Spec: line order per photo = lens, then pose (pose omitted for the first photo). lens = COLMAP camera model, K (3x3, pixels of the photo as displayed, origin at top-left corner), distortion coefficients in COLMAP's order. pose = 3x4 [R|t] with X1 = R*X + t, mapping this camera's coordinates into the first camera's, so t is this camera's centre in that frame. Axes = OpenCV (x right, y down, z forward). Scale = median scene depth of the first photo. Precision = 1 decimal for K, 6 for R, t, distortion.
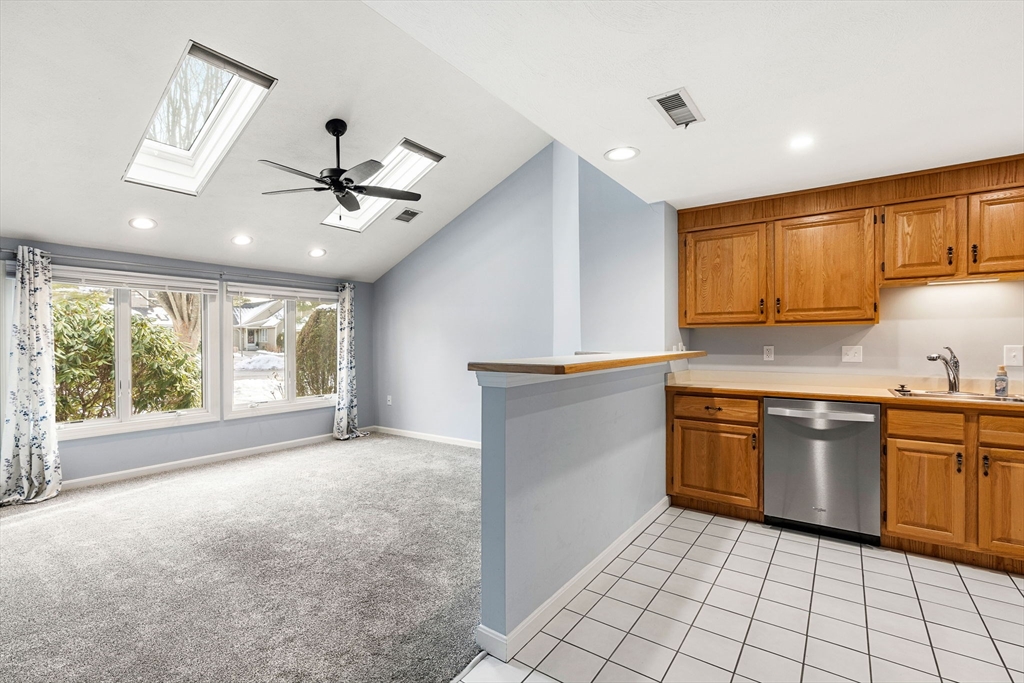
lens RADIAL K [[459.1, 0, 509.1], [0, 459.1, 340.0], [0, 0, 1]] dist [-0.002667, 0.000445]
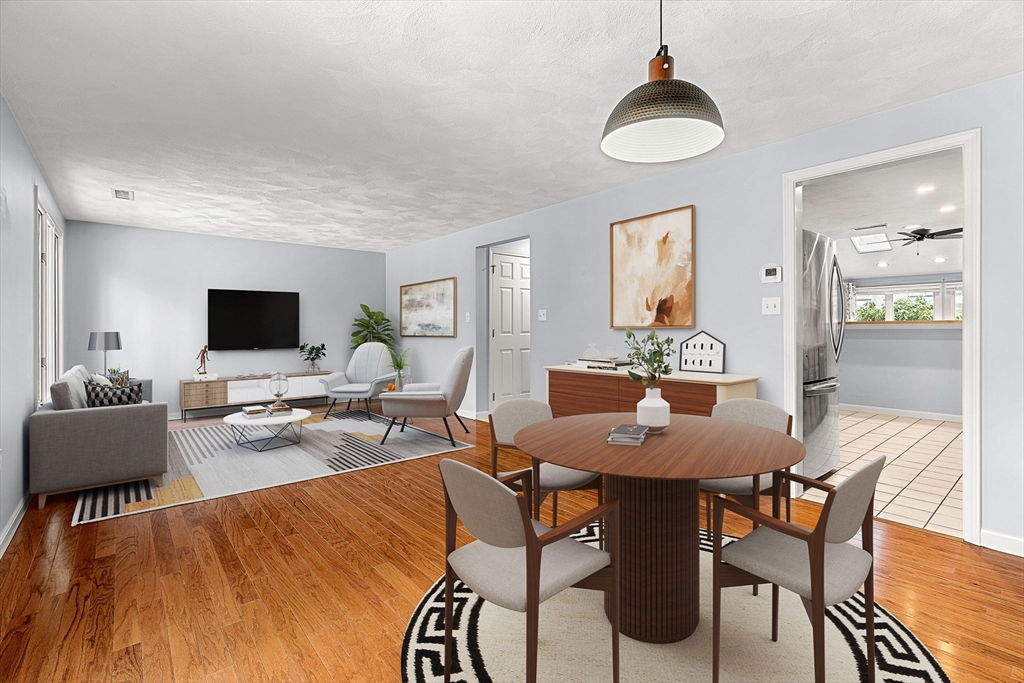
lens RADIAL K [[466.9, 0, 508.9], [0, 466.9, 329.5], [0, 0, 1]] dist [-0.001334, 0.000397]
pose [[-0.246207, 0.006276, -0.969197, 1.970976], [0.007623, 0.999961, 0.004539, 0.035983], [0.969187, -0.006271, -0.246245, -0.204358]]
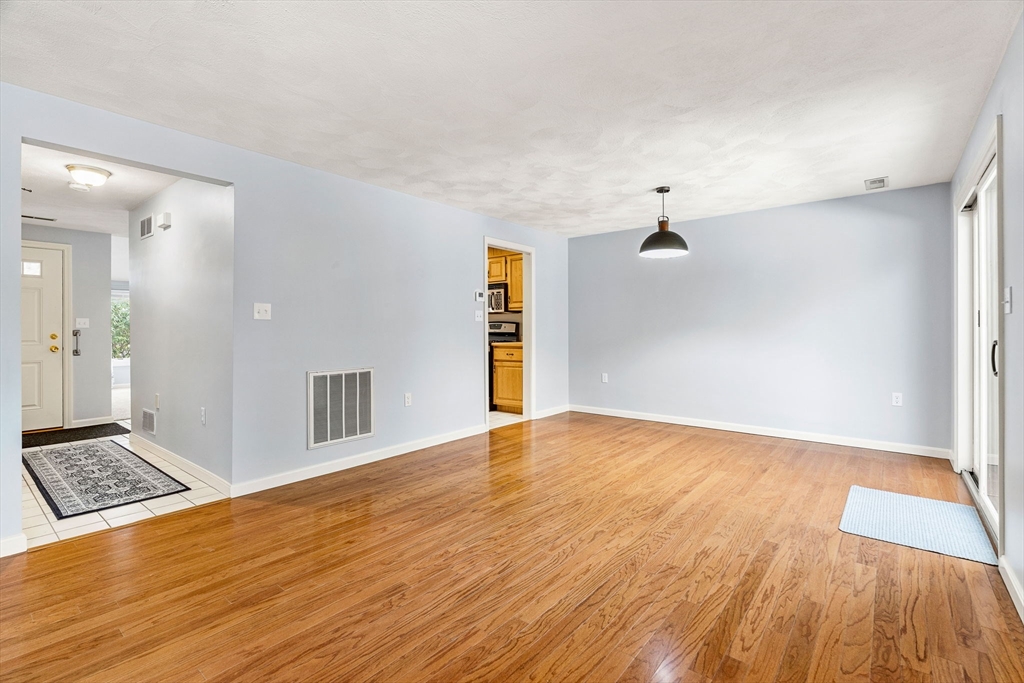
lens RADIAL K [[466.9, 0, 508.9], [0, 466.9, 329.5], [0, 0, 1]] dist [-0.001334, 0.000397]
pose [[0.998281, -0.002512, -0.058549, 1.206787], [0.002728, 0.999990, 0.003616, 0.035264], [0.058540, -0.003770, 0.998278, -1.295282]]
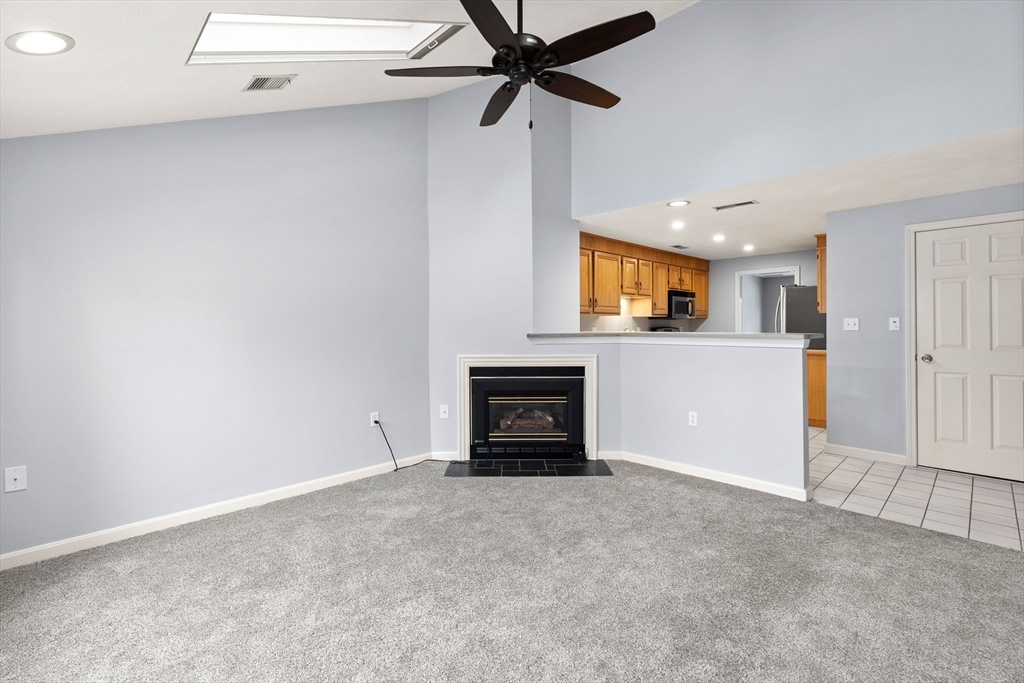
lens RADIAL K [[466.9, 0, 508.9], [0, 466.9, 329.5], [0, 0, 1]] dist [-0.001334, 0.000397]
pose [[0.163903, -0.001252, 0.986476, -0.991994], [0.002522, 0.999996, 0.000850, 0.016455], [-0.986473, 0.002349, 0.163906, 0.925459]]
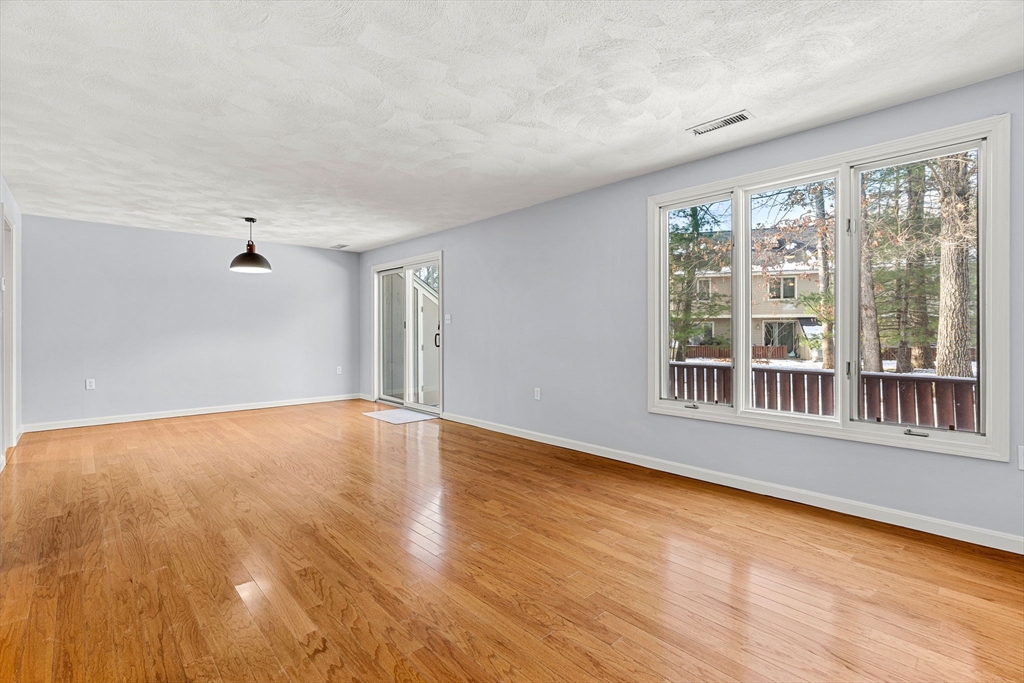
lens RADIAL K [[470.0, 0, 515.4], [0, 470.0, 325.9], [0, 0, 1]] dist [-0.002201, 0.000524]
pose [[0.185782, 0.009185, 0.982548, 0.259985], [-0.001761, 0.999958, -0.009015, 0.042153], [-0.982589, -0.000055, 0.185790, -1.221162]]
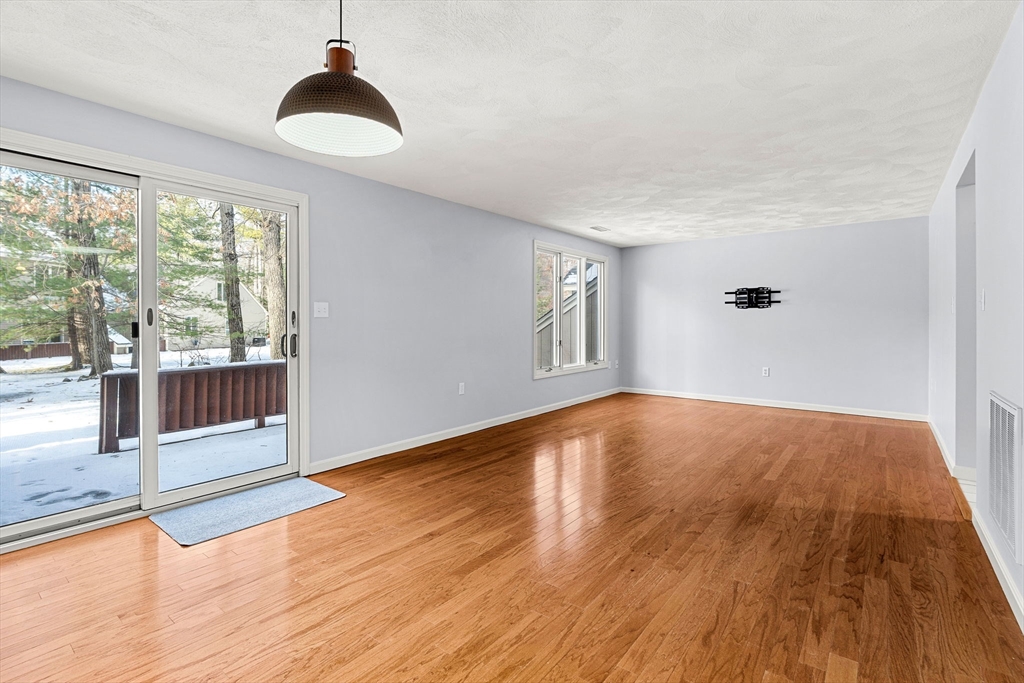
lens RADIAL K [[470.0, 0, 515.4], [0, 470.0, 325.9], [0, 0, 1]] dist [-0.002201, 0.000524]
pose [[-0.999535, 0.003522, 0.030287, 1.333686], [0.003595, 0.999991, 0.002360, 0.037187], [-0.030278, 0.002468, -0.999538, 0.255891]]
